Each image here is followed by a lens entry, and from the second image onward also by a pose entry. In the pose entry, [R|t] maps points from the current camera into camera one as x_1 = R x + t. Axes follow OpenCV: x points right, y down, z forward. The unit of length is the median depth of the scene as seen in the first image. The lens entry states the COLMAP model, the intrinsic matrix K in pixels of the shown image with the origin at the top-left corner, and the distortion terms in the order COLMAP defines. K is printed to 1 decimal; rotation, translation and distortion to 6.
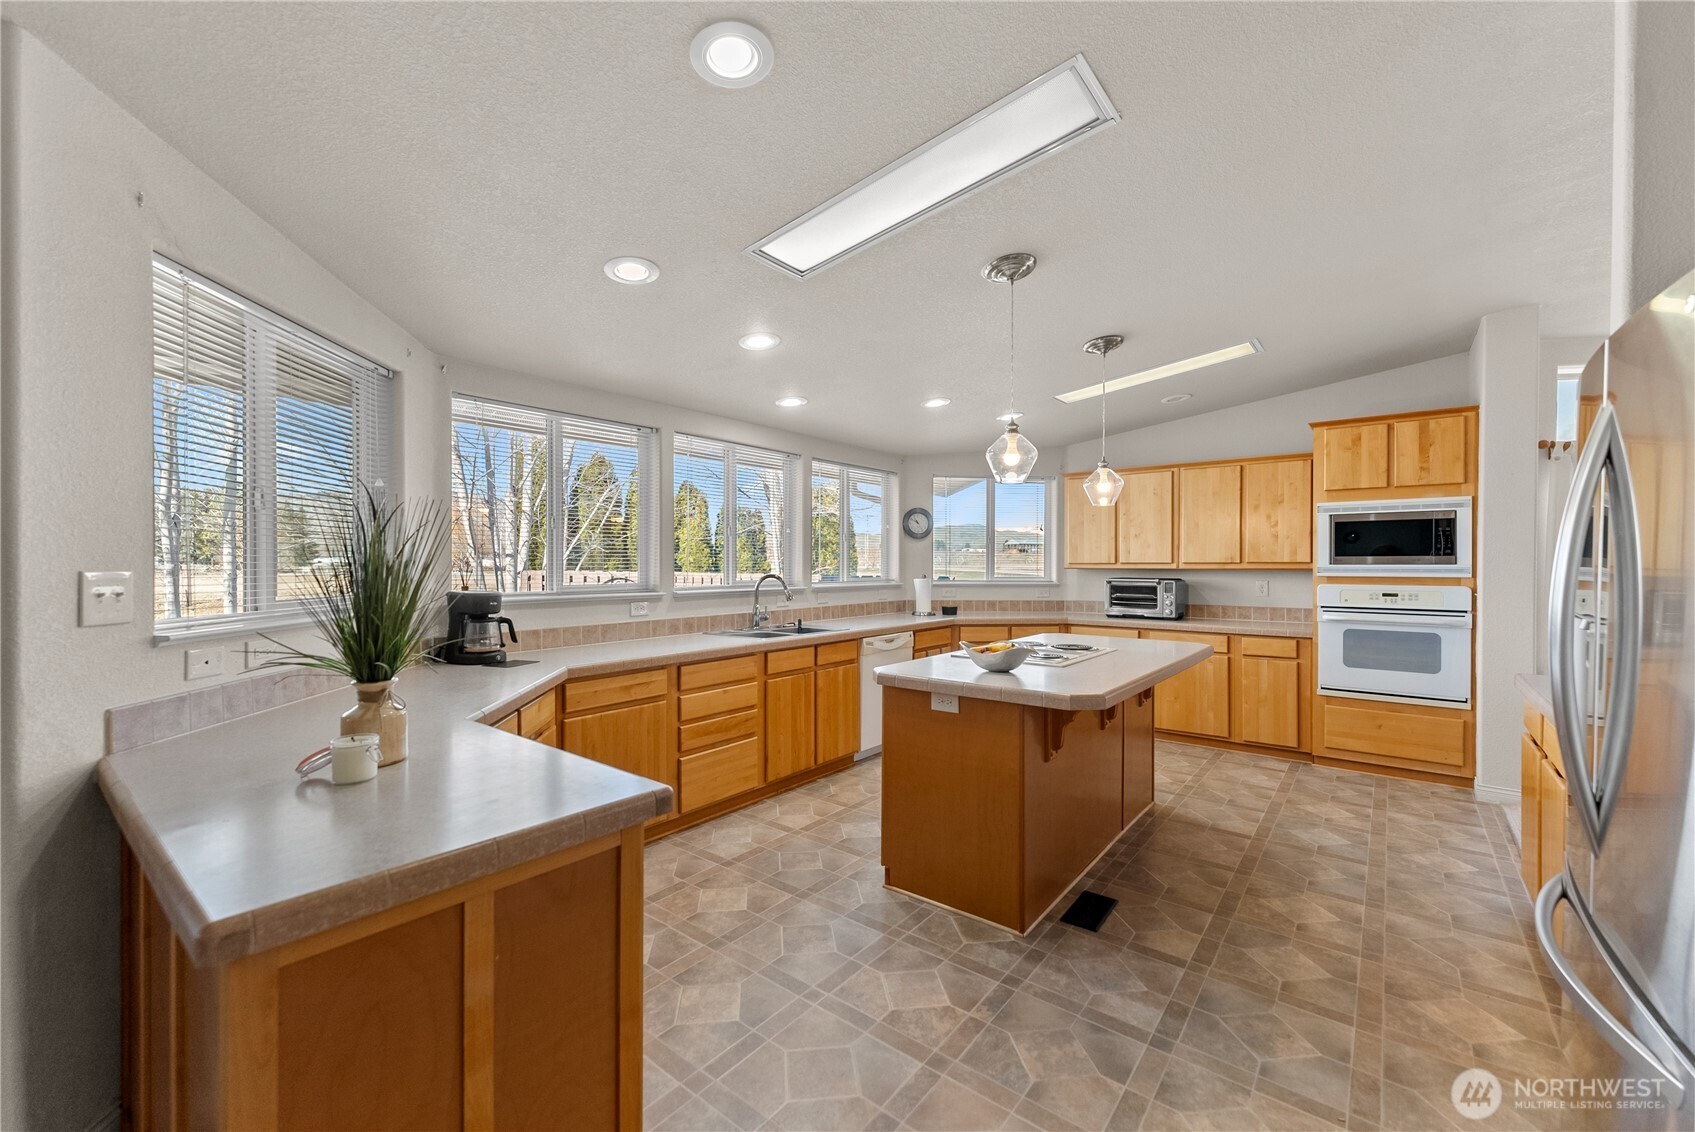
lens RADIAL K [[685.5, 0, 845.2], [0, 685.5, 571.3], [0, 0, 1]] dist [0.000169, 0.000230]
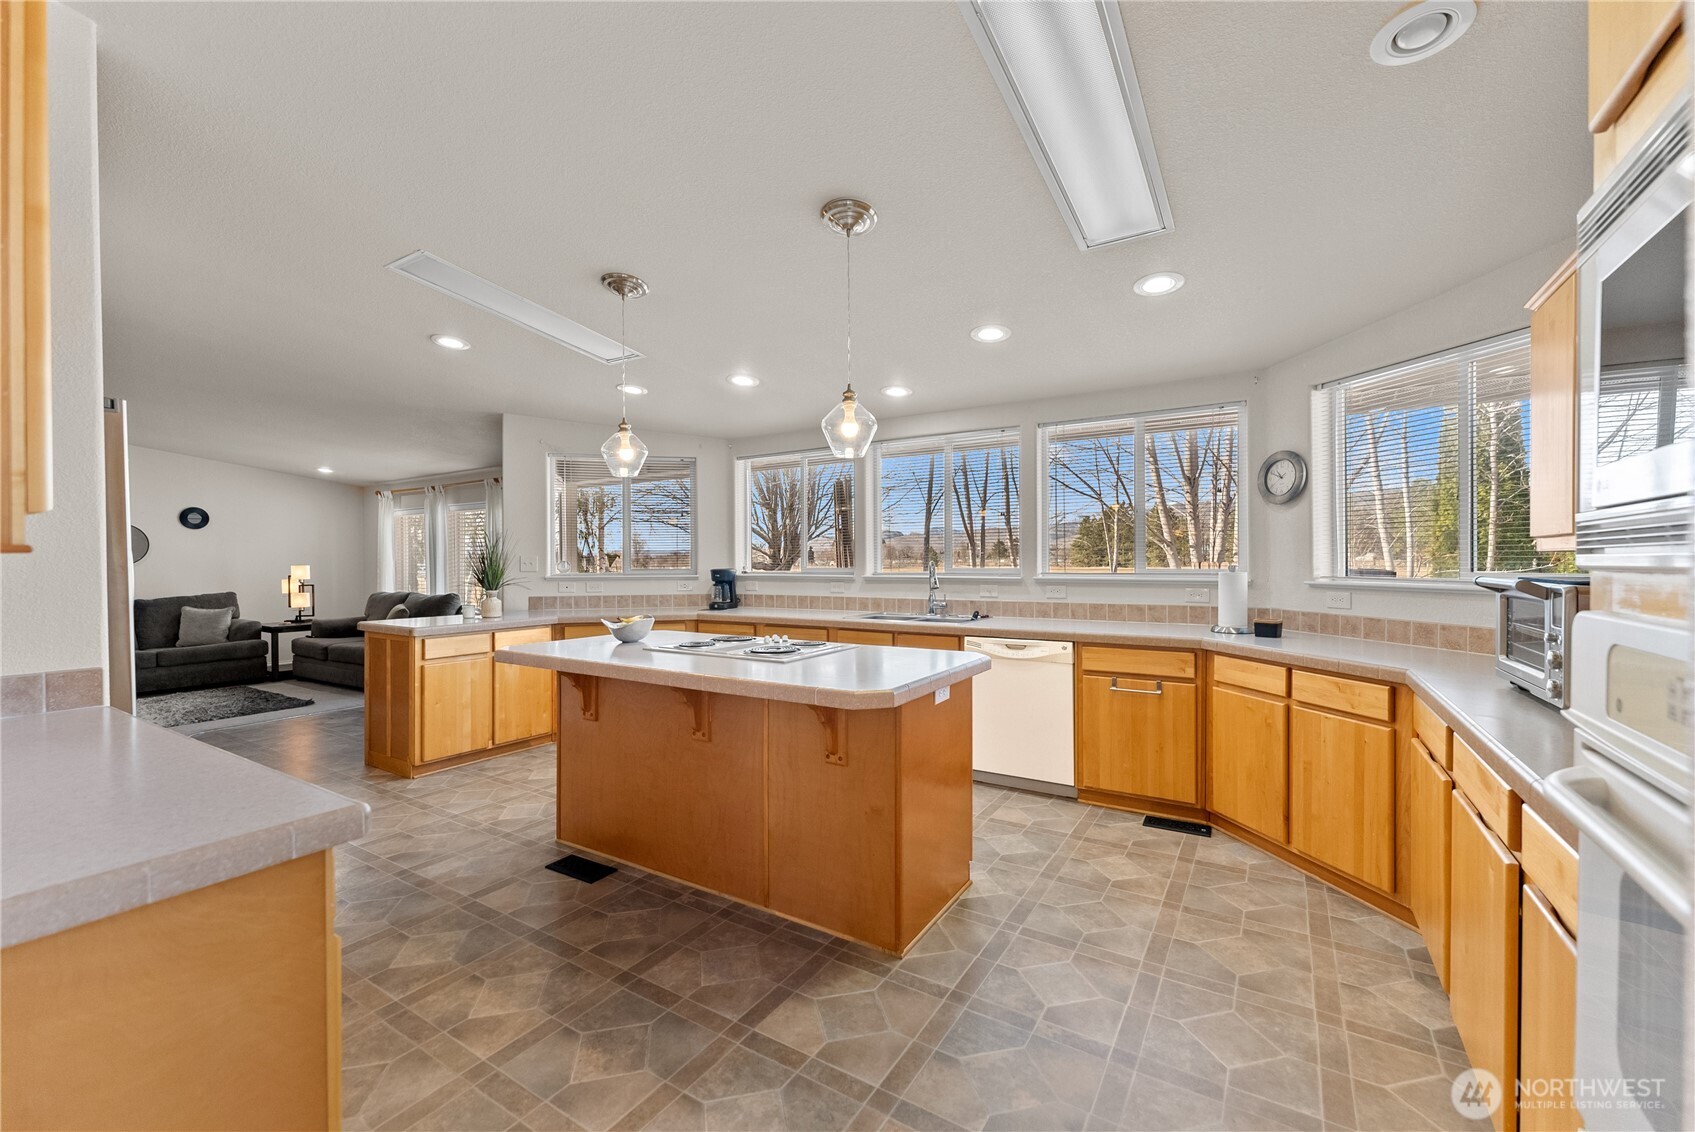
lens RADIAL K [[685.5, 0, 845.2], [0, 685.5, 571.3], [0, 0, 1]] dist [0.000169, 0.000230]
pose [[0.109771, 0.013334, -0.993867, 0.886564], [-0.007786, 0.999891, 0.012555, 0.007031], [0.993926, 0.006360, 0.109863, 0.780767]]
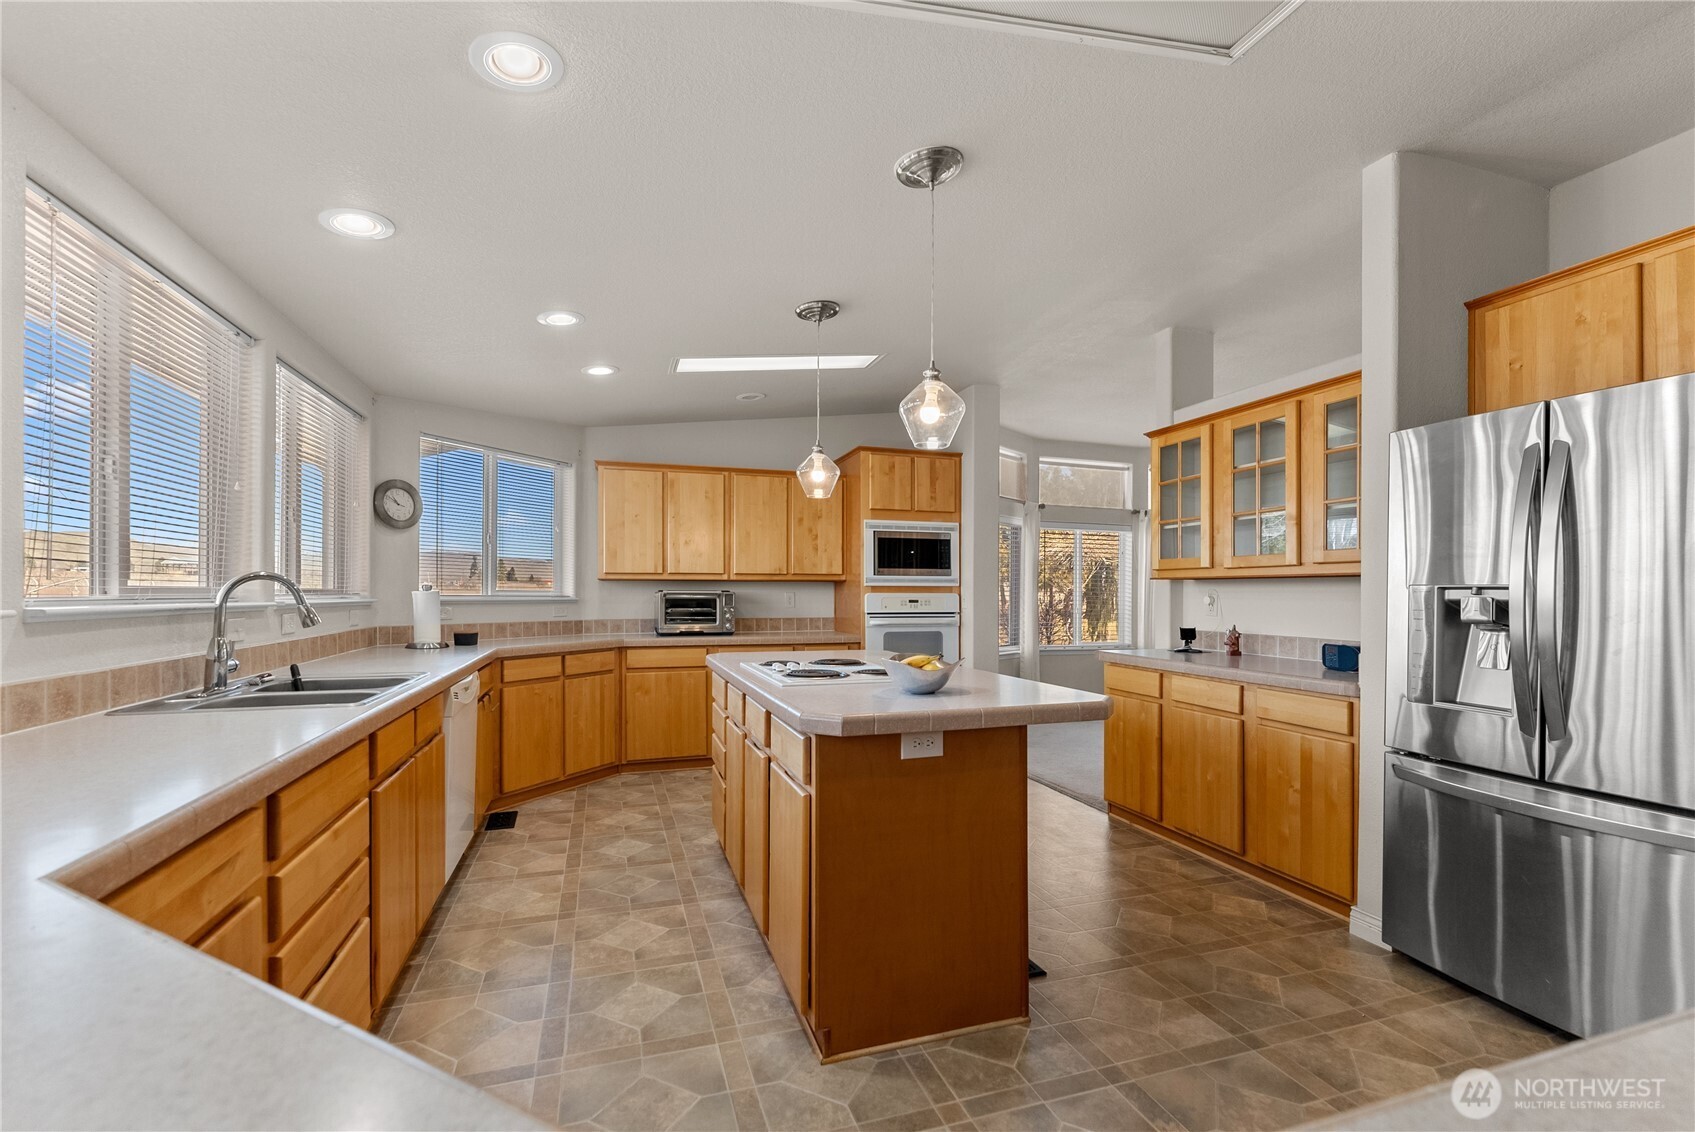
lens RADIAL K [[725.0, 0, 841.2], [0, 725.0, 592.1], [0, 0, 1]] dist [-0.001267, -0.000050]
pose [[0.548511, 0.001471, 0.836142, -0.313353], [0.006900, 0.999956, -0.006286, 0.024741], [-0.836115, 0.009217, 0.548477, 0.403288]]
